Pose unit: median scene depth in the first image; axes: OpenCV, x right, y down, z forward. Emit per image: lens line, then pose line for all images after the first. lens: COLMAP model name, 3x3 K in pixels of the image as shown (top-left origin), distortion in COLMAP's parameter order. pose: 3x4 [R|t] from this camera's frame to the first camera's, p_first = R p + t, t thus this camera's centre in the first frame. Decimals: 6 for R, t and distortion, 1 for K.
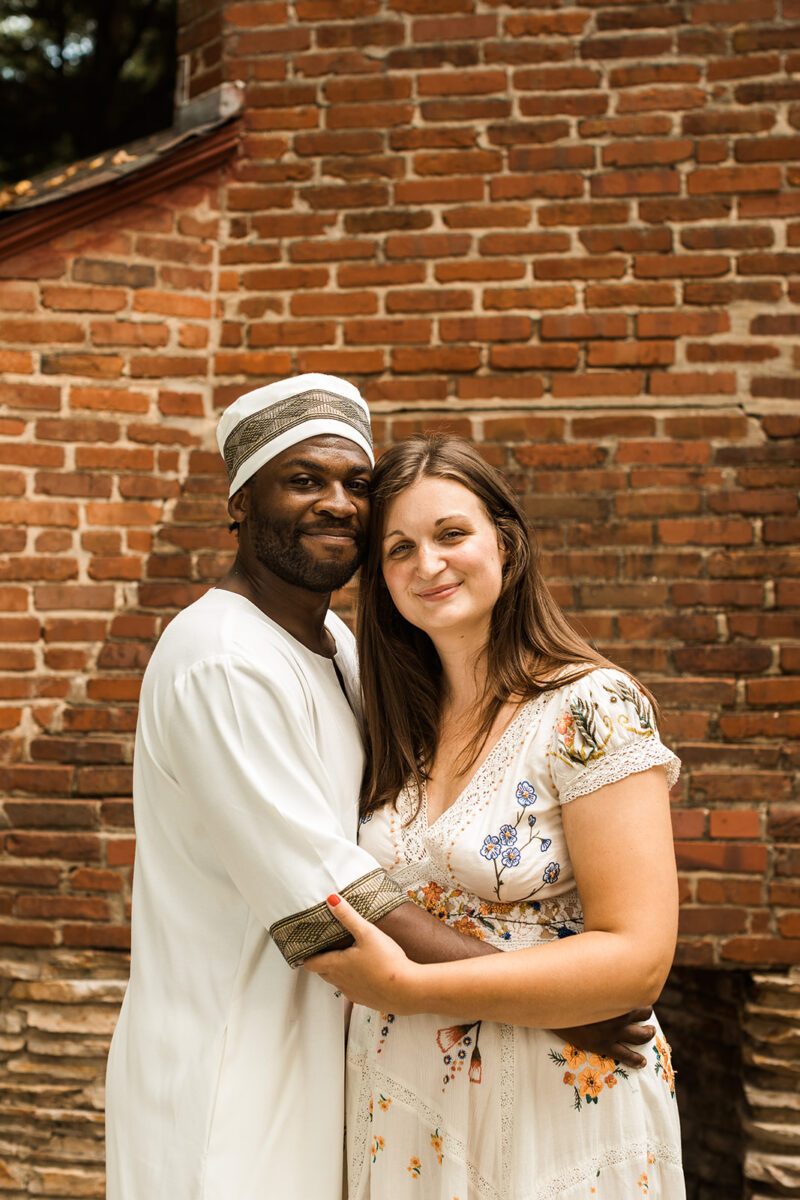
lens RADIAL K [[1887.2, 0, 419.4], [0, 1887.2, 557.8], [0, 0, 1]] dist [0.016524, 0.000000]
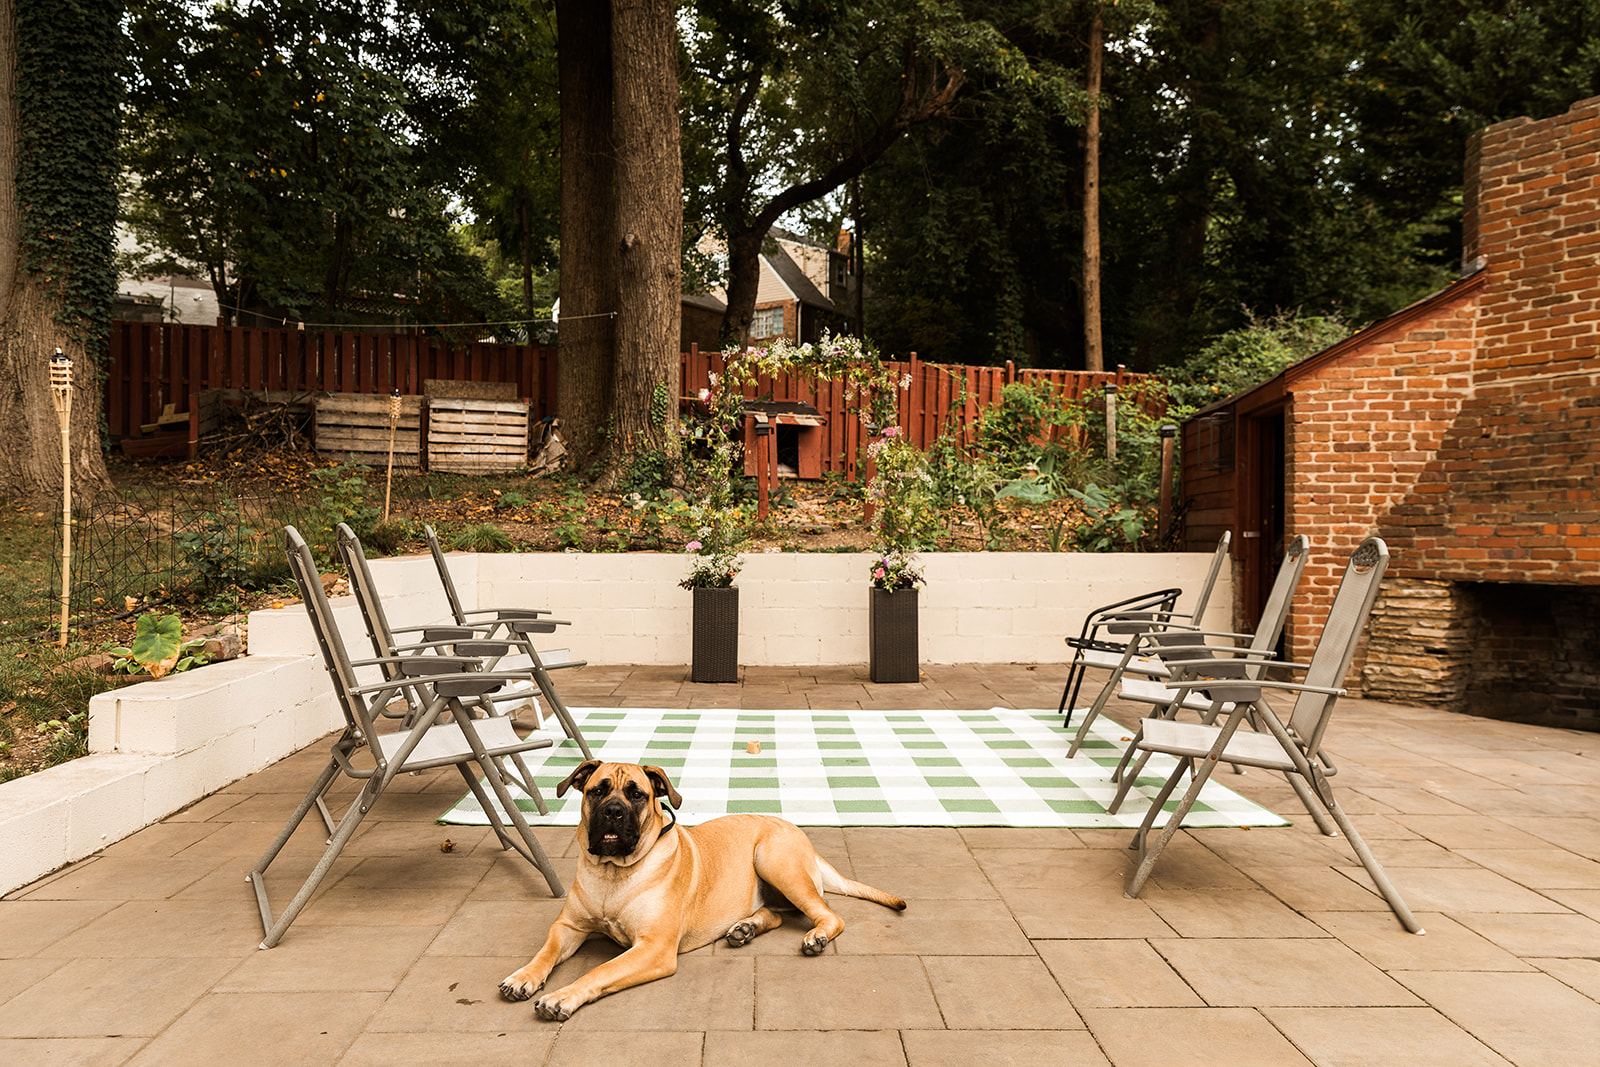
lens RADIAL K [[1109.2, 0, 786.5], [0, 1109.2, 530.0], [0, 0, 1]] dist [0.002022, 0.006277]
pose [[0.691514, -0.001744, -0.722361, 0.353249], [0.002148, 0.999998, -0.000358, 0.124937], [0.722360, -0.001304, 0.691516, -0.758875]]
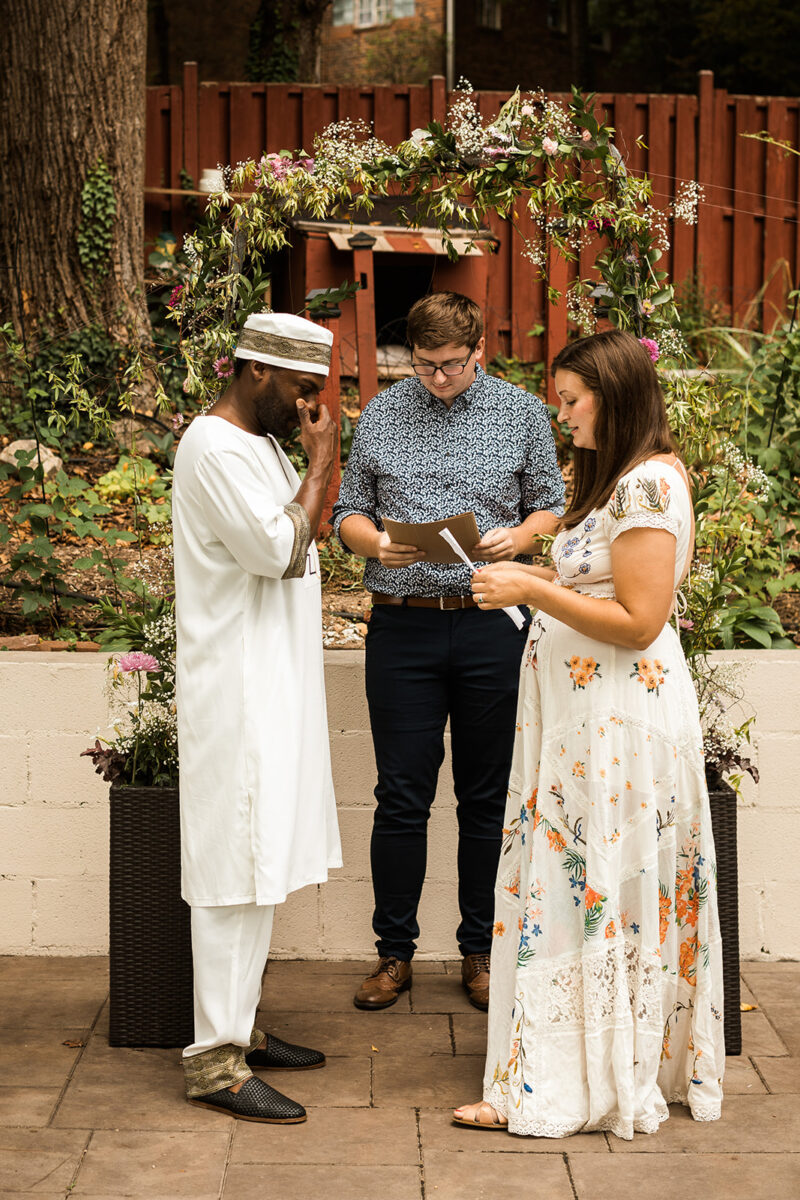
lens RADIAL K [[2273.4, 0, 253.1], [0, 2273.4, 412.7], [0, 0, 1]] dist [0.005693, 0.000000]
pose [[0.631142, -0.004790, -0.775652, 0.061758], [0.009570, 0.999953, 0.001612, 0.000492], [0.775608, -0.008441, 0.631158, -0.423456]]
